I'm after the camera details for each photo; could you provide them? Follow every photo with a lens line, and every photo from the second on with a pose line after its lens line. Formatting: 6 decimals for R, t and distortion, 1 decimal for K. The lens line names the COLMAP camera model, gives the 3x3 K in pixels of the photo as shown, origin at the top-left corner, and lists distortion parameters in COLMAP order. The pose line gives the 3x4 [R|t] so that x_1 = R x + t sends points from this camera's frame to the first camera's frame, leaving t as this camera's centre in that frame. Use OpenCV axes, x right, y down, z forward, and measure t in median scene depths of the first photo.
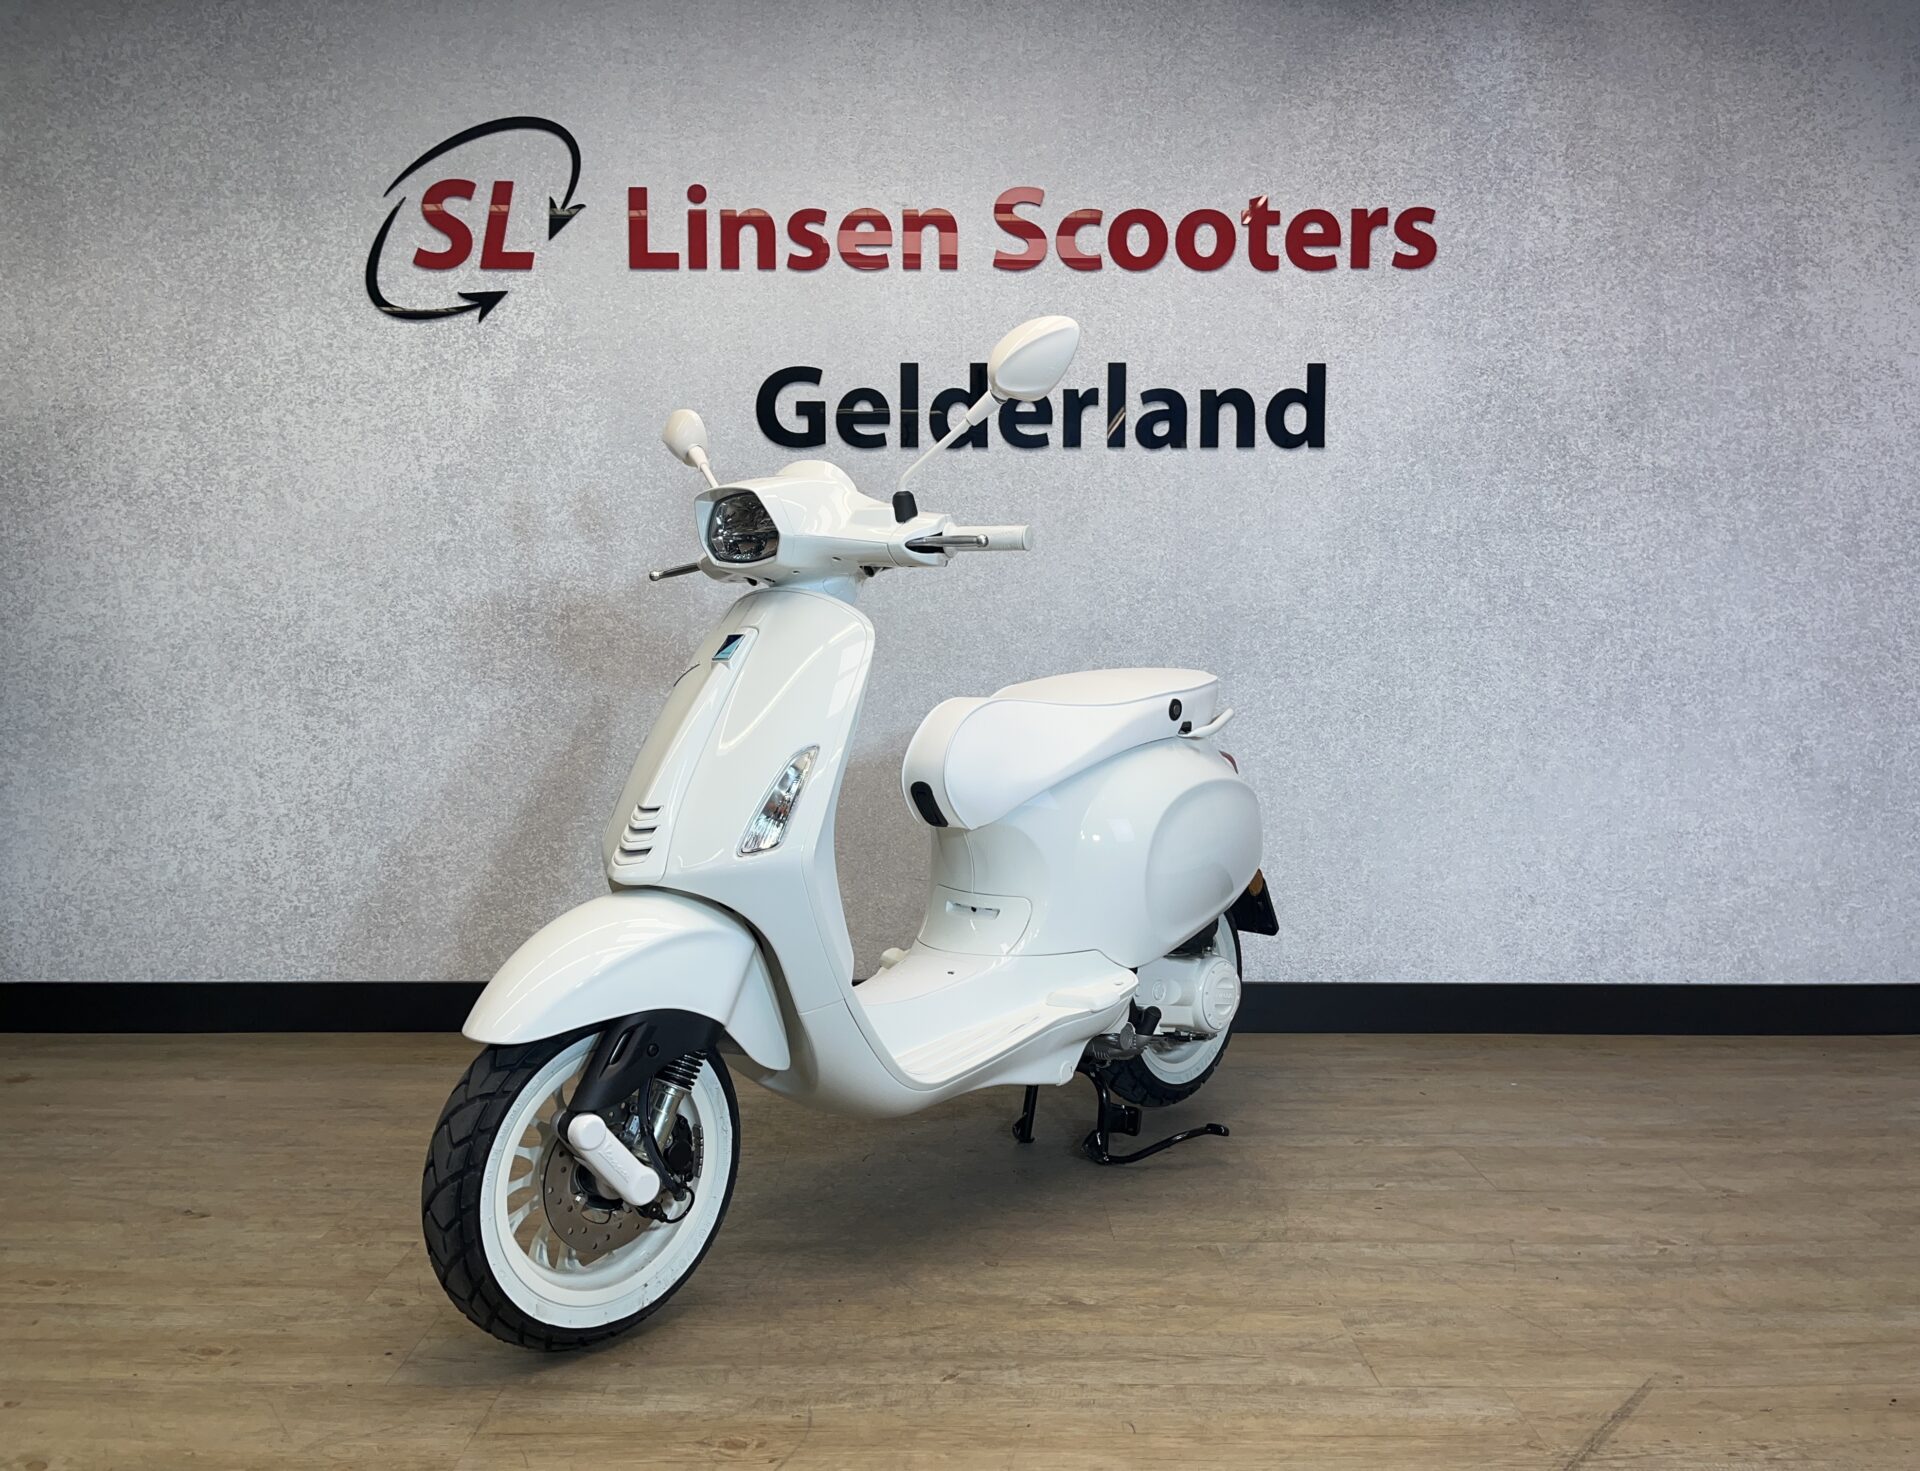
lens RADIAL K [[1475.1, 0, 950.6], [0, 1475.1, 740.5], [0, 0, 1]] dist [0.082081, -0.122400]
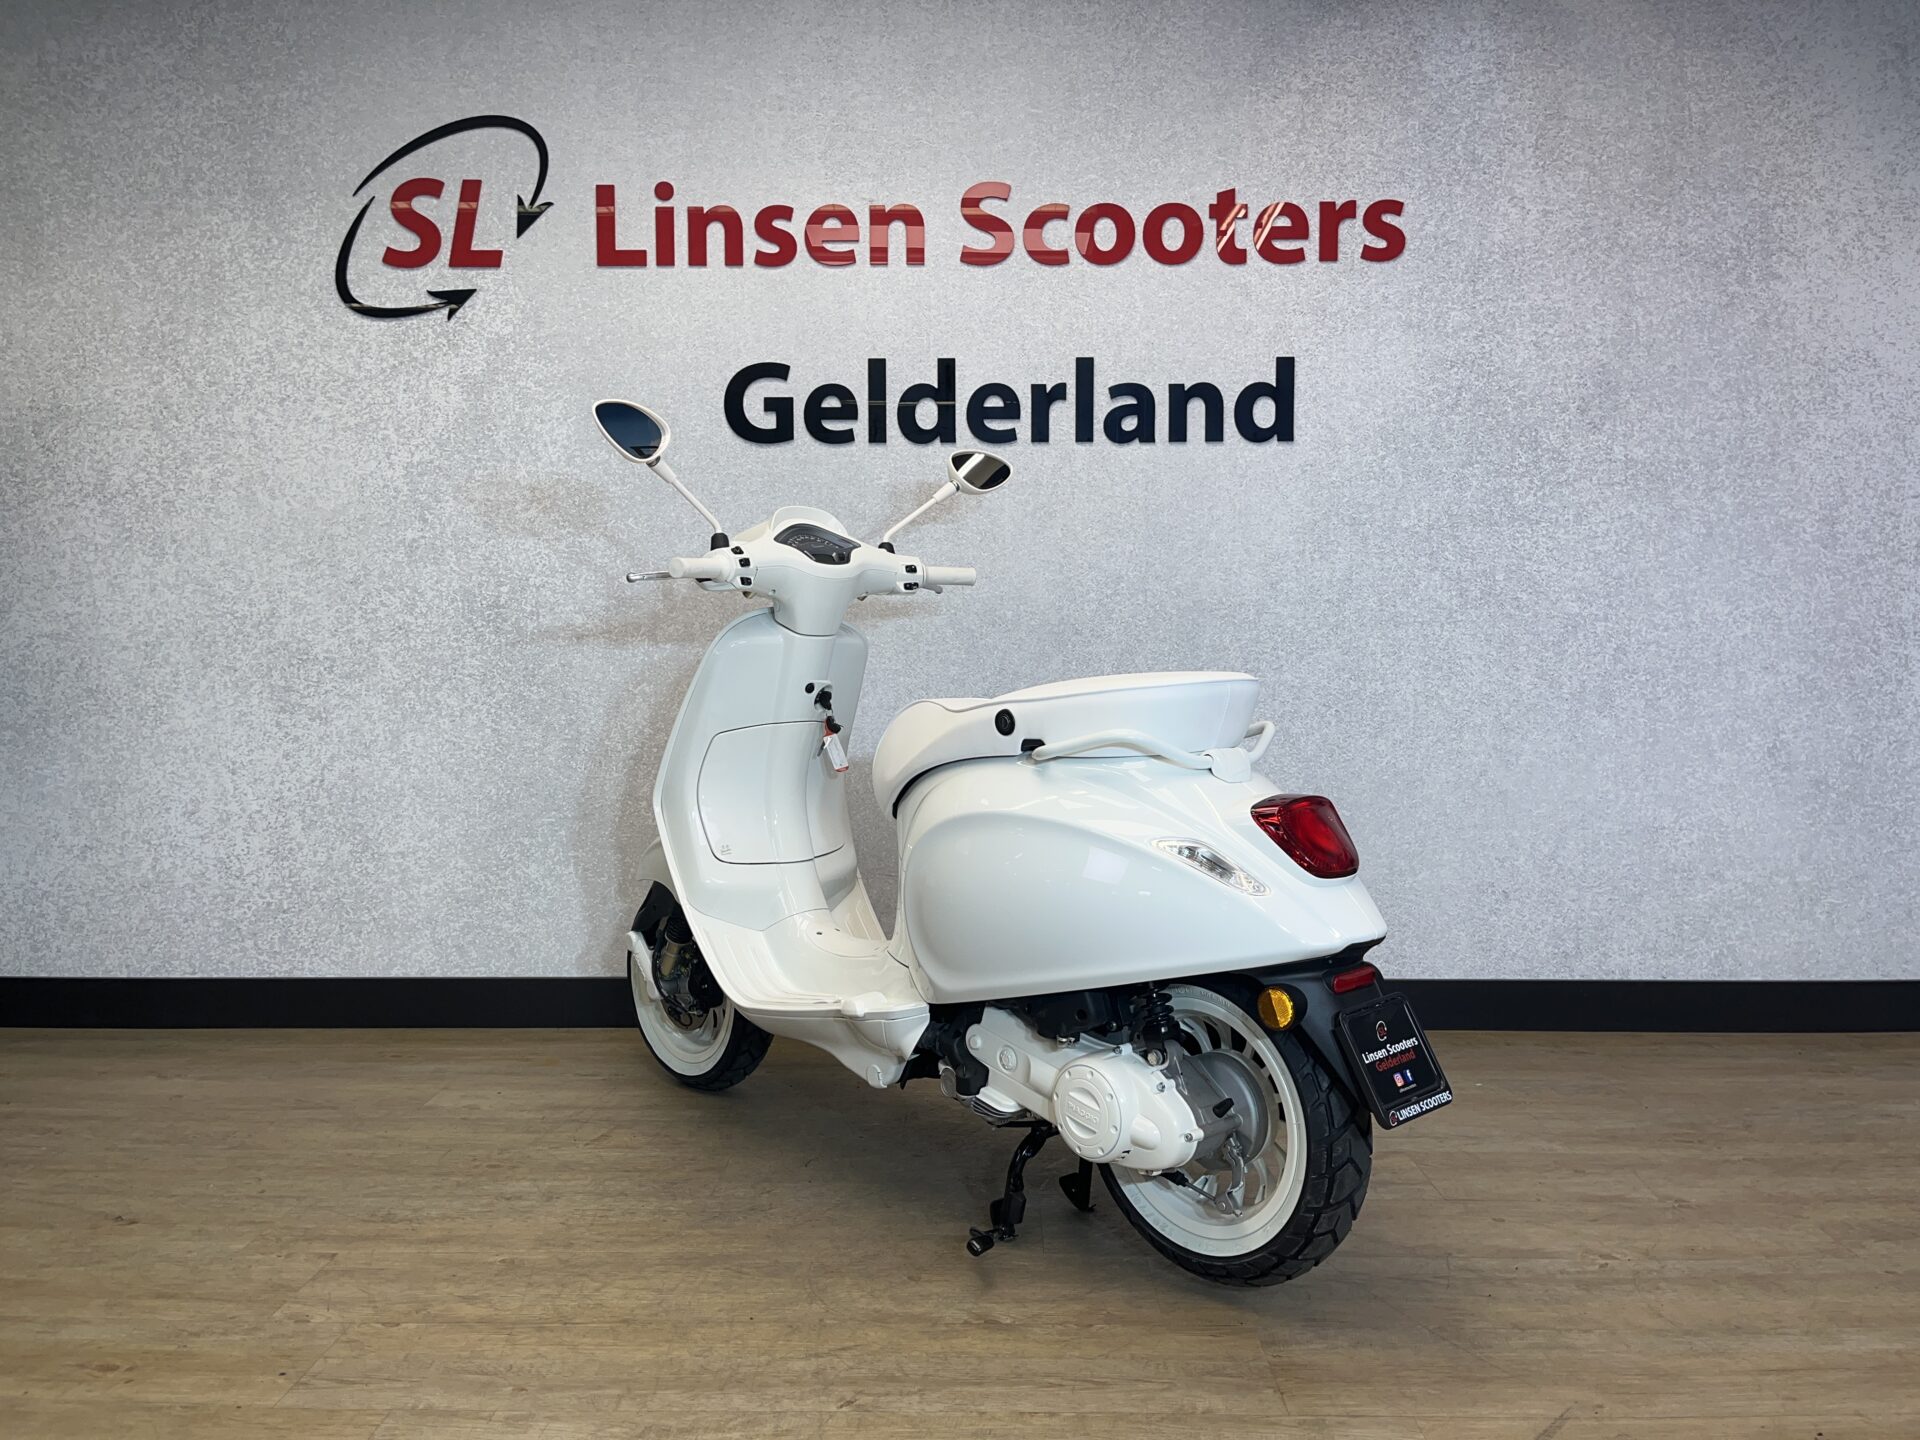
lens RADIAL K [[1444.9, 0, 971.1], [0, 1444.9, 717.1], [0, 0, 1]] dist [0.083917, -0.125401]
pose [[0.999891, -0.002071, -0.014587, 0.049395], [0.002025, 0.999993, -0.003145, -0.009756], [0.014594, 0.003115, 0.999889, 0.022534]]
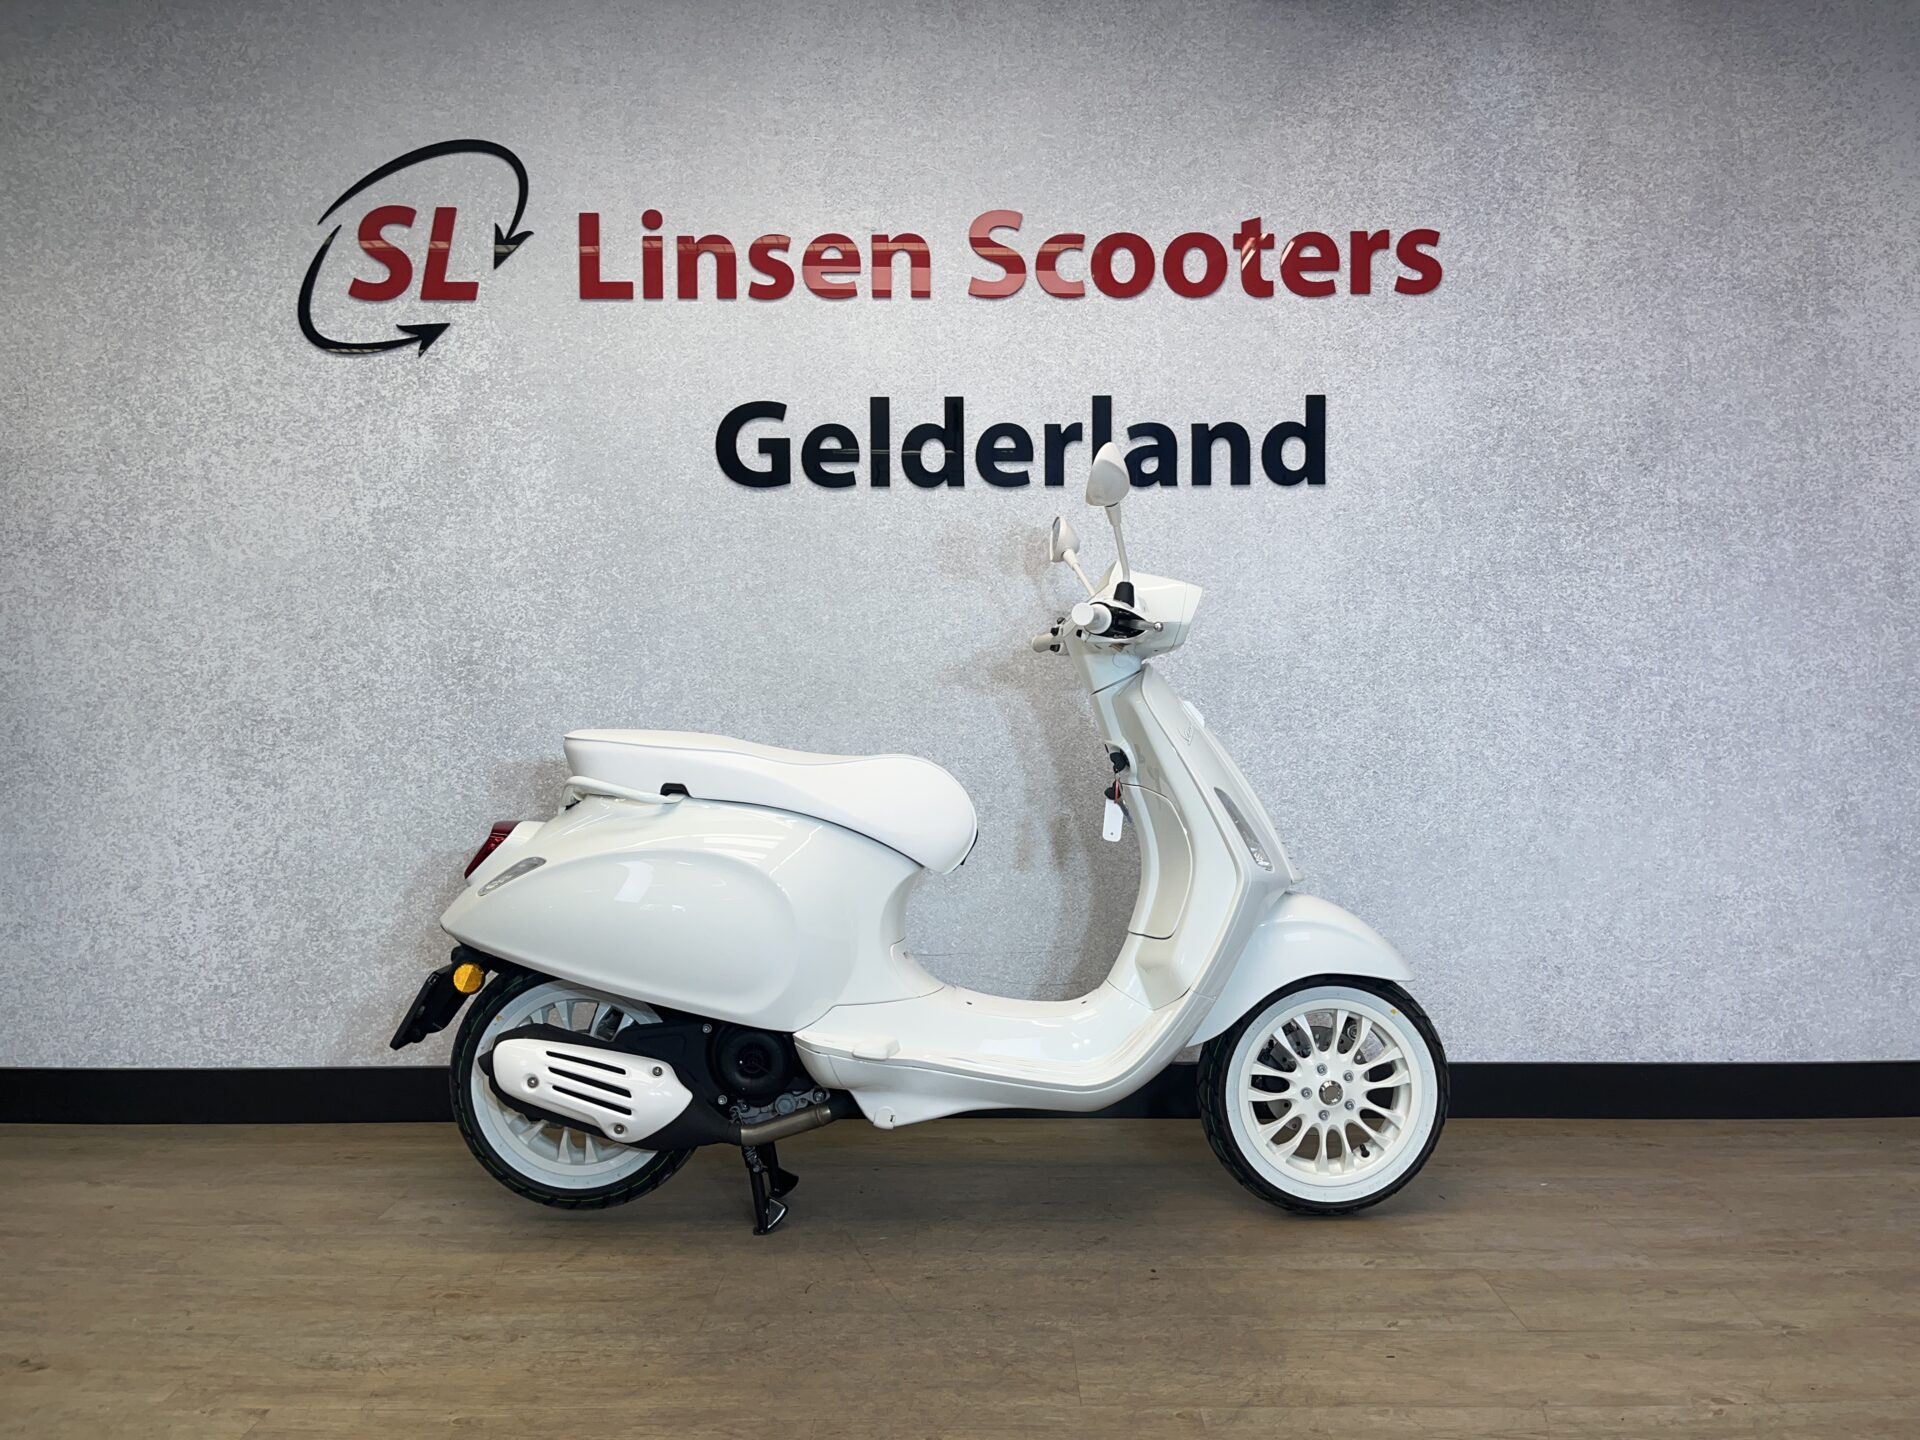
lens RADIAL K [[1445.6, 0, 979.3], [0, 1445.6, 718.0], [0, 0, 1]] dist [0.086091, -0.128774]
pose [[0.999982, -0.005587, -0.002128, 0.035703], [0.005505, 0.999300, -0.036998, -0.018201], [0.002333, 0.036986, 0.999313, 0.092688]]
